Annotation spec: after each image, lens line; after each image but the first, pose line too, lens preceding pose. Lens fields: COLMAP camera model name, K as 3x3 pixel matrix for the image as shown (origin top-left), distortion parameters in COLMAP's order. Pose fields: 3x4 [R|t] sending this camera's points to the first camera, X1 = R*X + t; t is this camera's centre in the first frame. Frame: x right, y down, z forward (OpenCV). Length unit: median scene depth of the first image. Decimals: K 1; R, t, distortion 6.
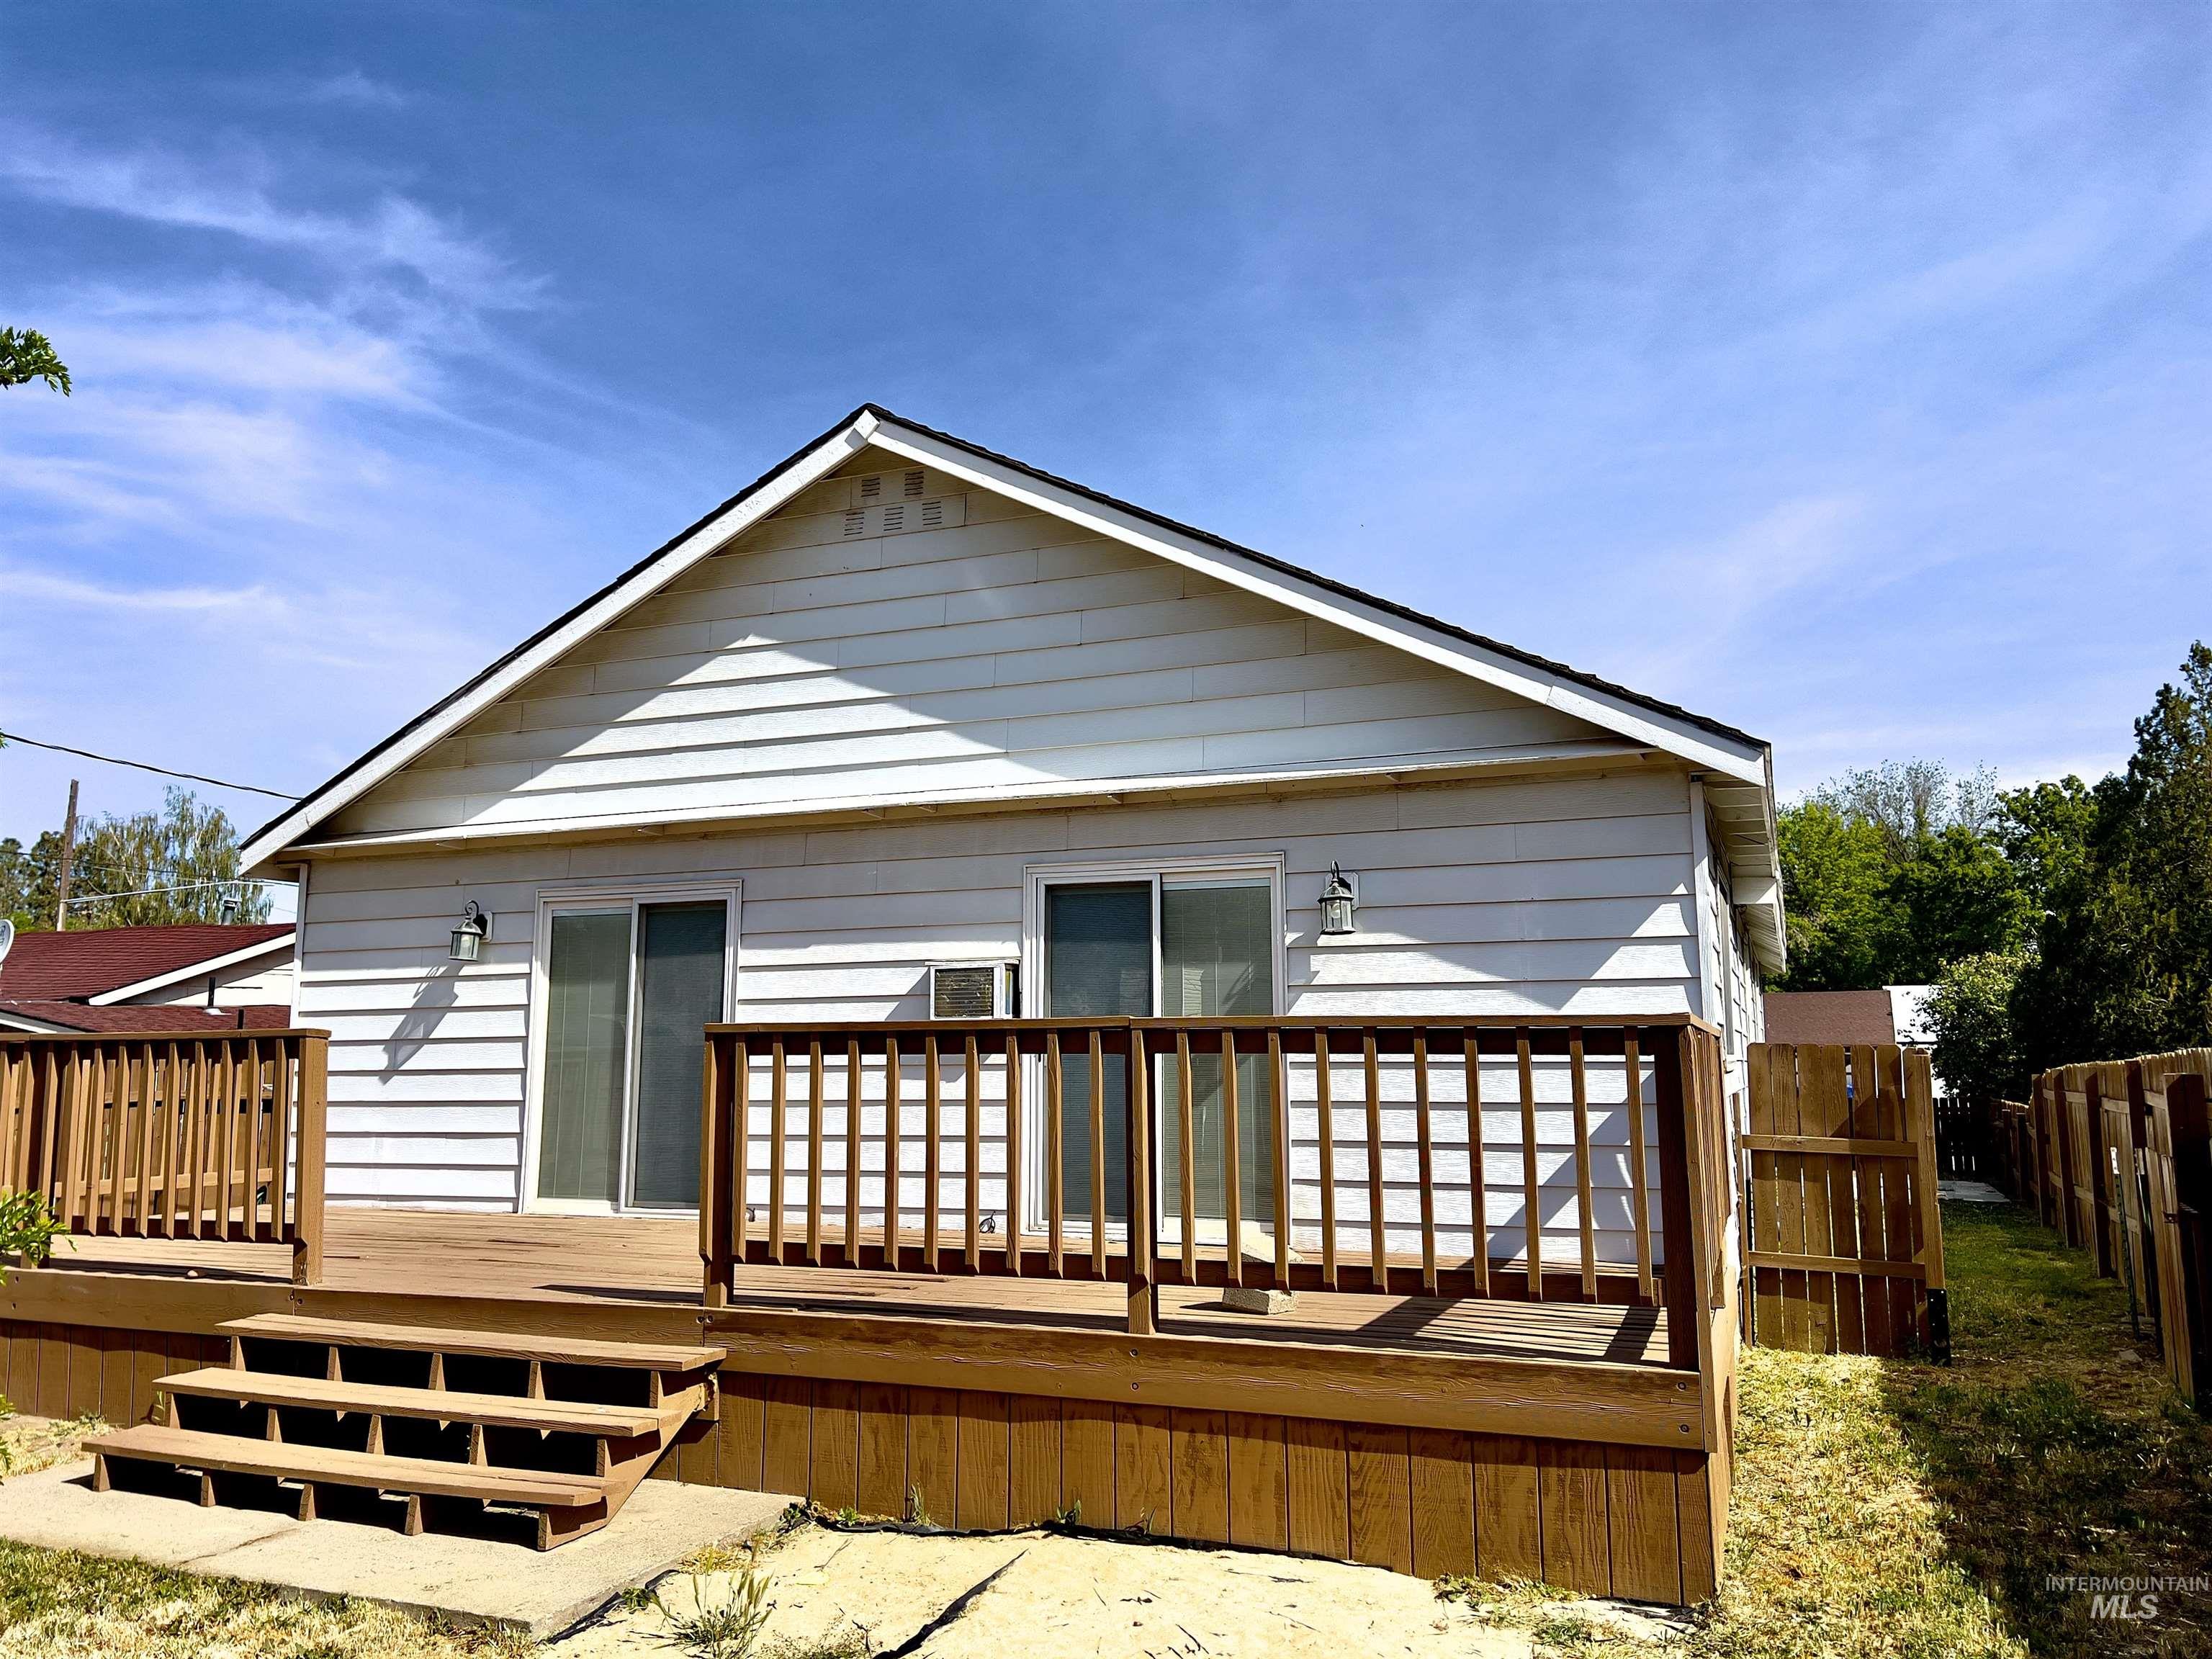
lens RADIAL K [[1657.0, 0, 1106.0], [0, 1657.0, 829.5], [0, 0, 1]] dist [0.117860, -0.181520]
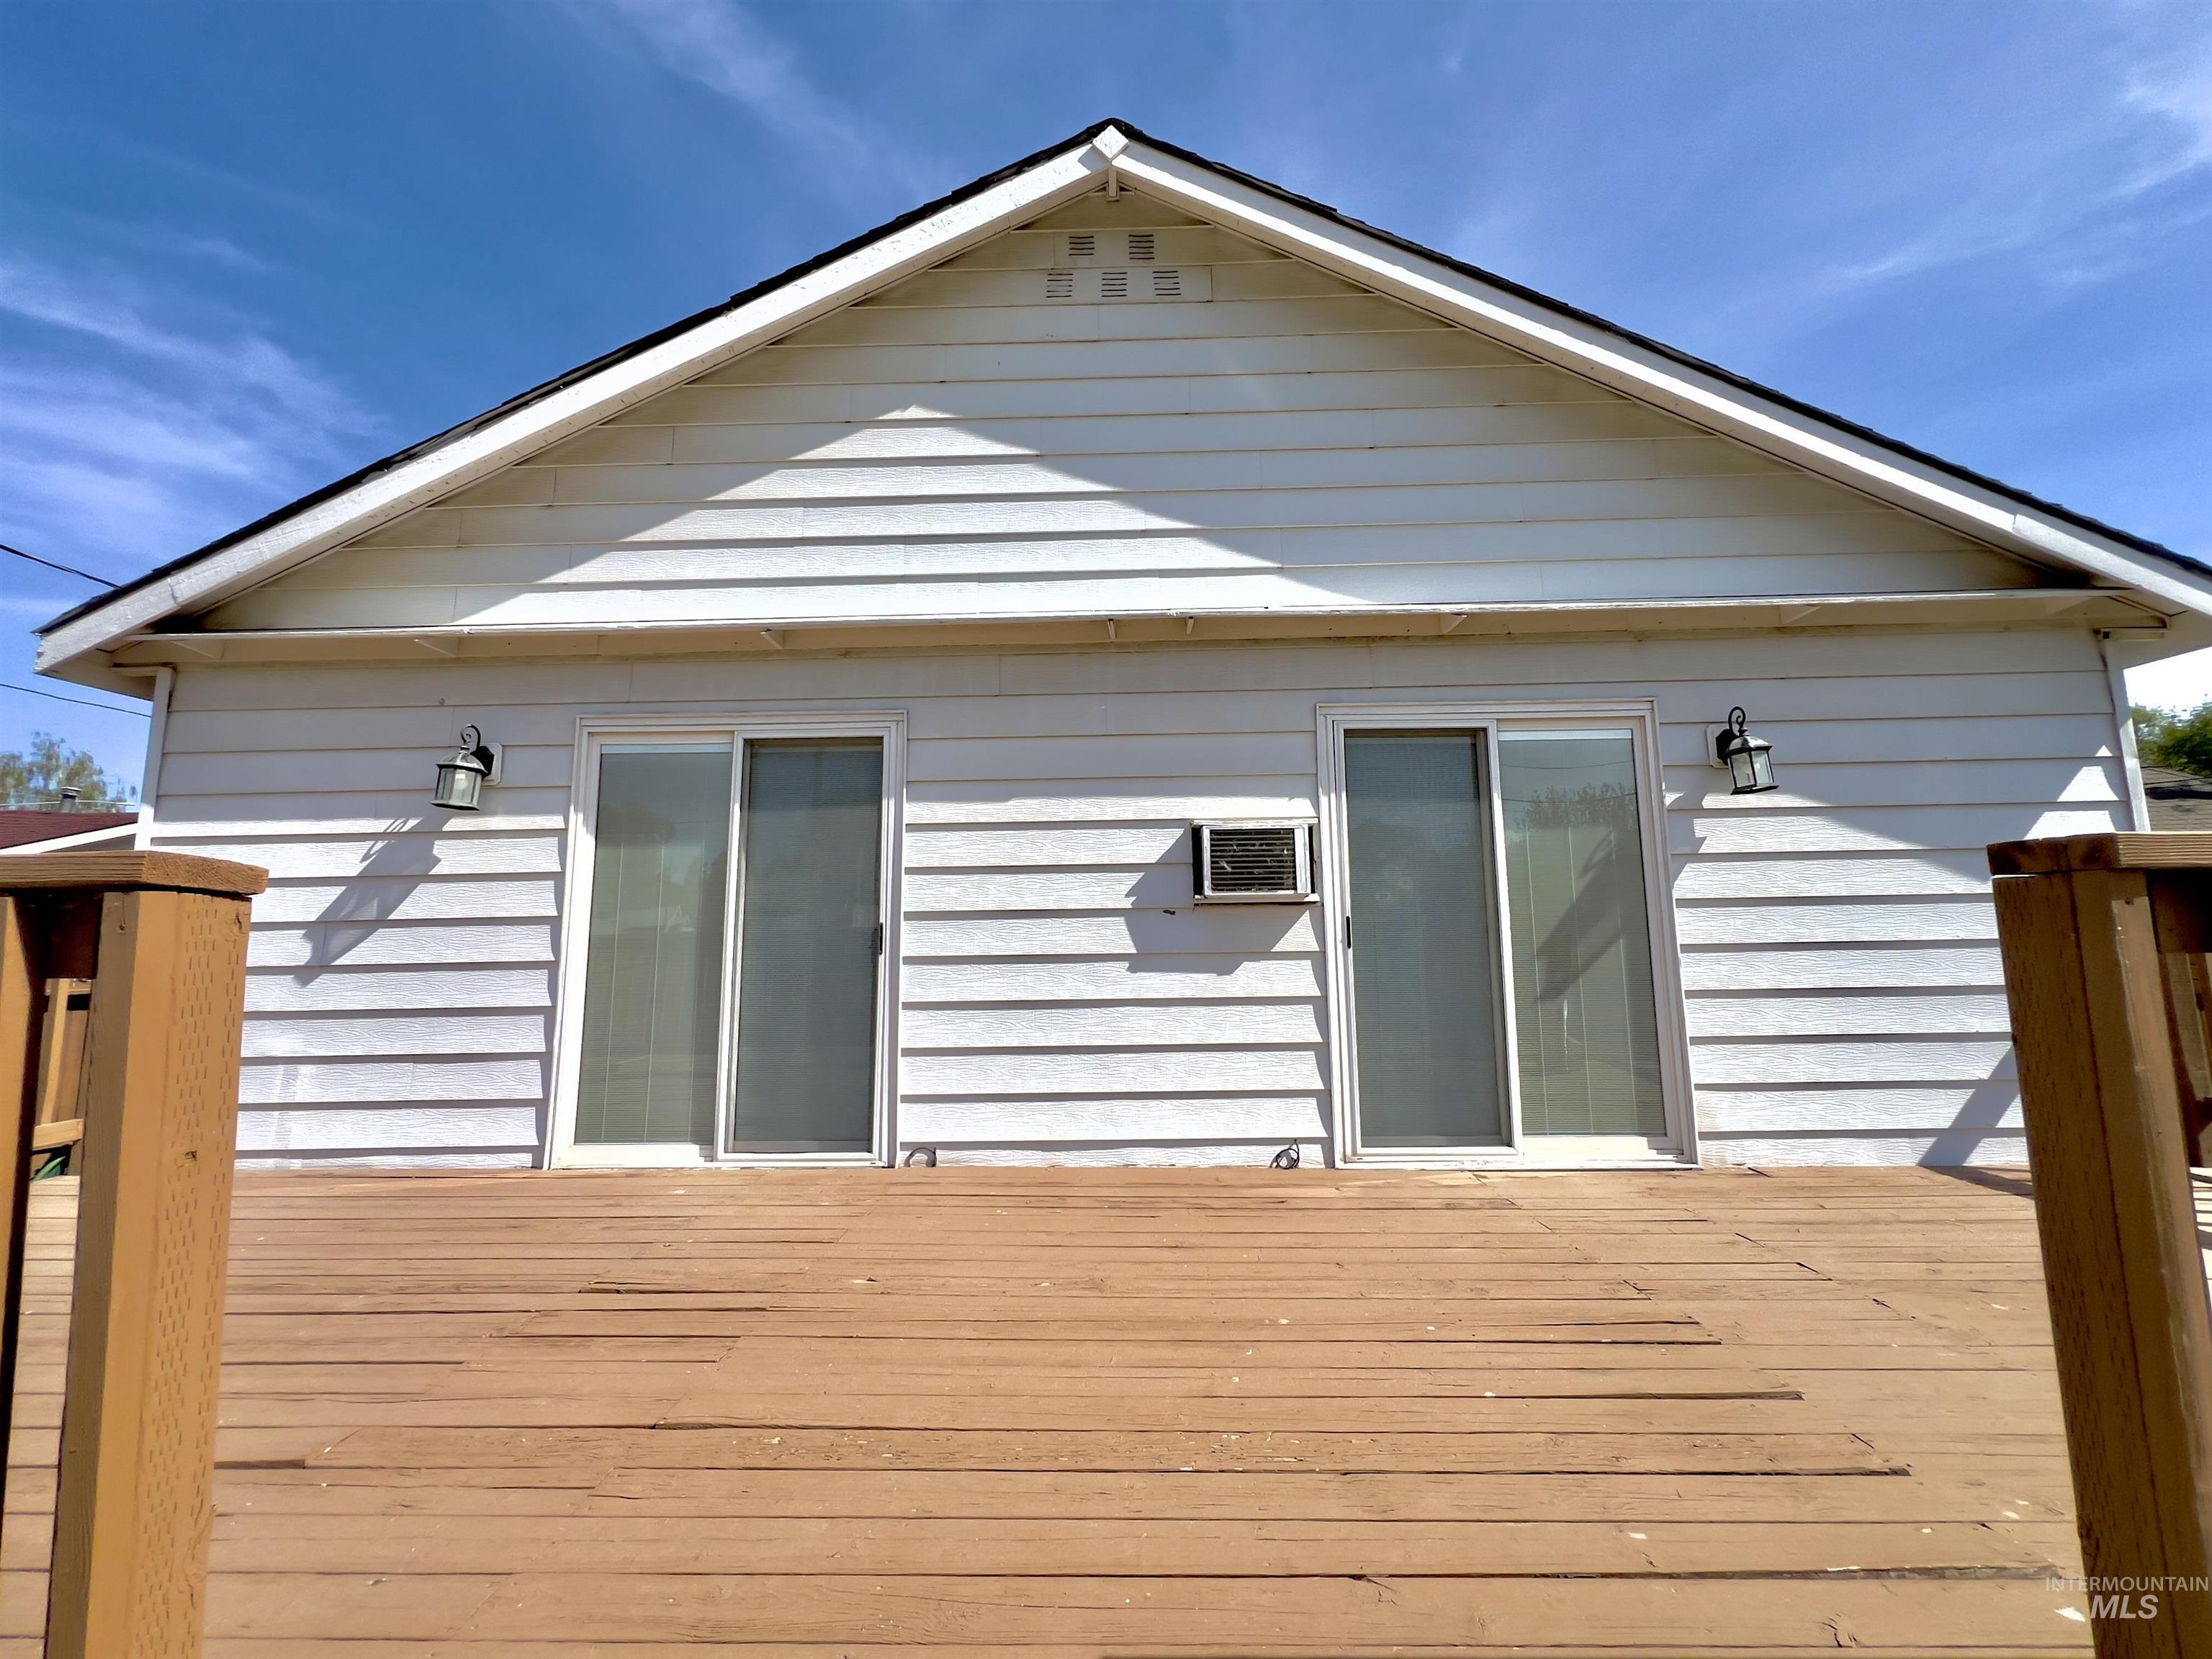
lens RADIAL K [[897.5, 0, 1103.1], [0, 897.5, 799.5], [0, 0, 1]] dist [0.008926, -0.000288]
pose [[0.933293, 0.039080, 0.356984, -0.276805], [-0.039306, 0.999205, -0.006624, 0.068891], [-0.356959, -0.007849, 0.934087, 0.577394]]
